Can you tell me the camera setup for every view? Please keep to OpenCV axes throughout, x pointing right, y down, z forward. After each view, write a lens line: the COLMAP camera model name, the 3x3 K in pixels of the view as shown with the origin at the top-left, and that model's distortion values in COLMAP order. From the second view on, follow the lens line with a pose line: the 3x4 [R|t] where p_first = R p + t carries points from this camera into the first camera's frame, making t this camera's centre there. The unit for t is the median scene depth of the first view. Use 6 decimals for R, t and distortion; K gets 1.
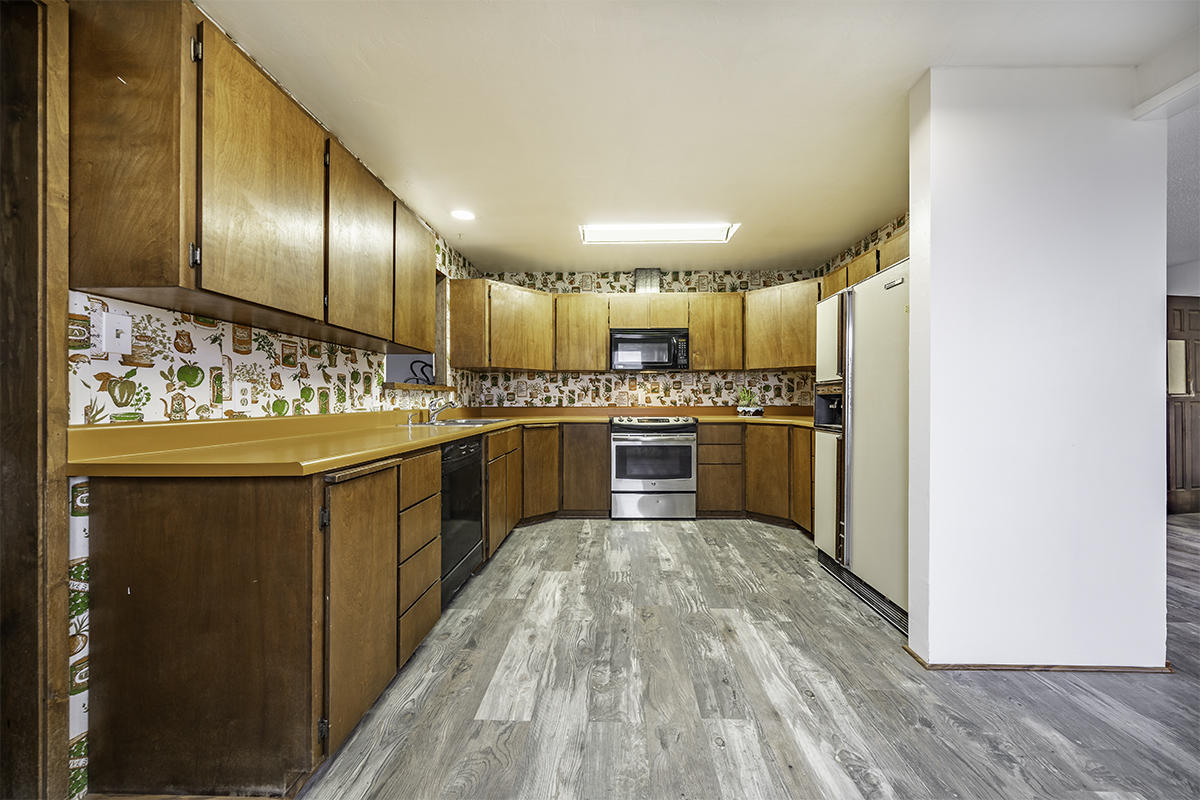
lens RADIAL K [[410.1, 0, 602.2], [0, 410.1, 399.2], [0, 0, 1]] dist [-0.002155, -0.000323]
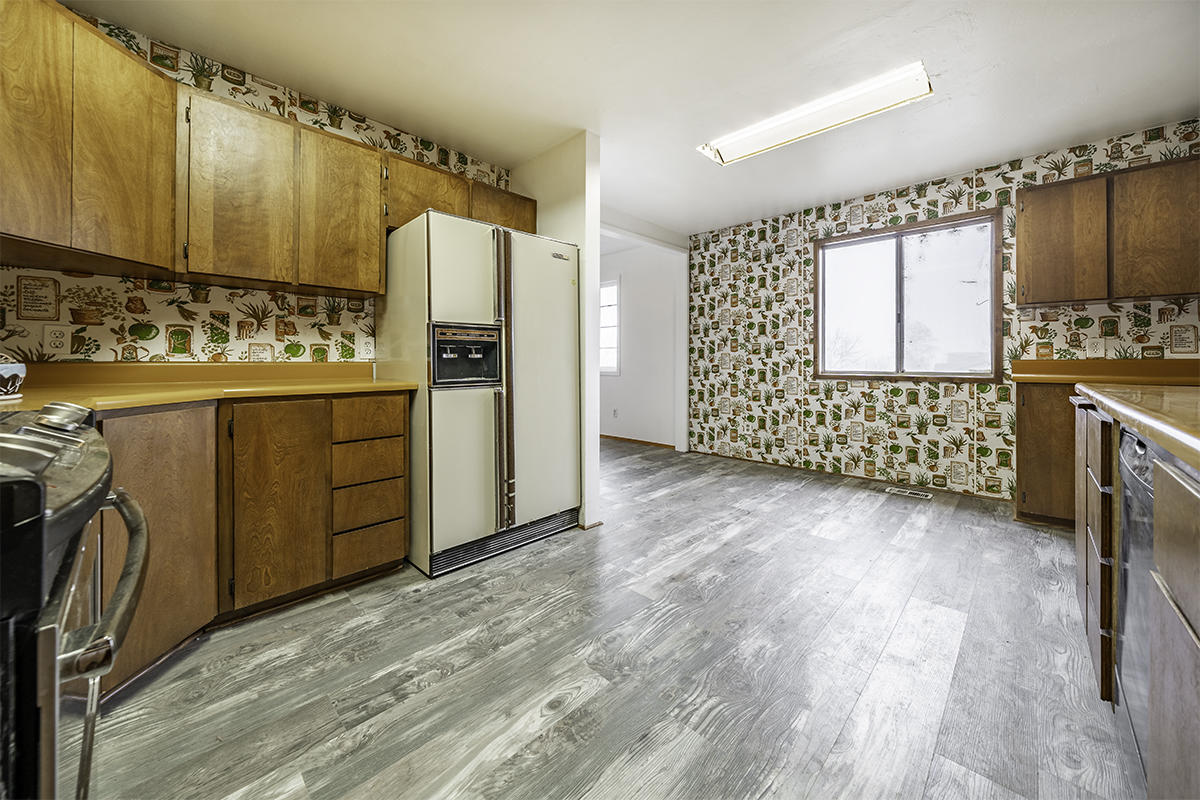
lens RADIAL K [[456.0, 0, 584.0], [0, 456.0, 361.2], [0, 0, 1]] dist [-0.002106, -0.000195]
pose [[-0.731361, 0.001550, 0.681989, -0.234980], [-0.000433, 0.999996, -0.002737, 0.032247], [-0.681991, -0.002297, -0.731357, 1.609845]]
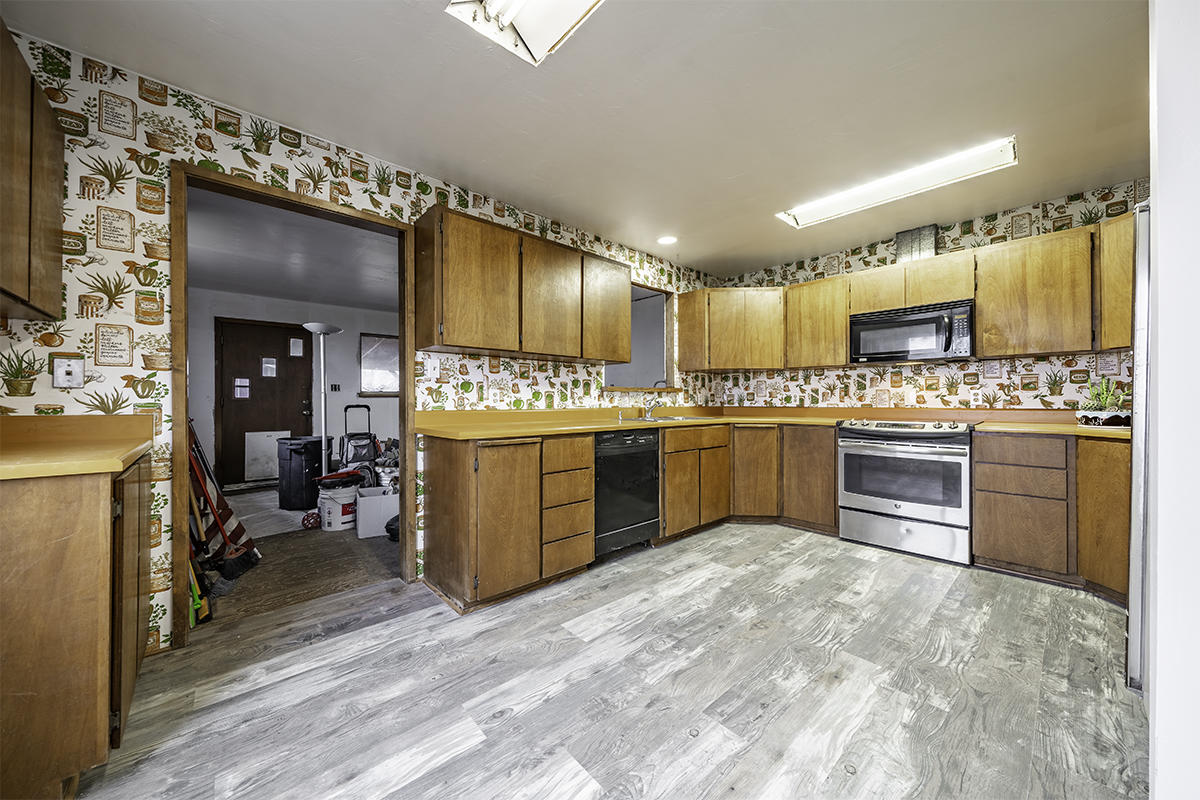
lens RADIAL K [[410.1, 0, 597.2], [0, 410.1, 401.7], [0, 0, 1]] dist [-0.002155, -0.000323]
pose [[0.694078, 0.002078, -0.719897, 0.469244], [0.001684, 0.999988, 0.004510, 0.002315], [0.719898, -0.004343, 0.694066, 0.065048]]
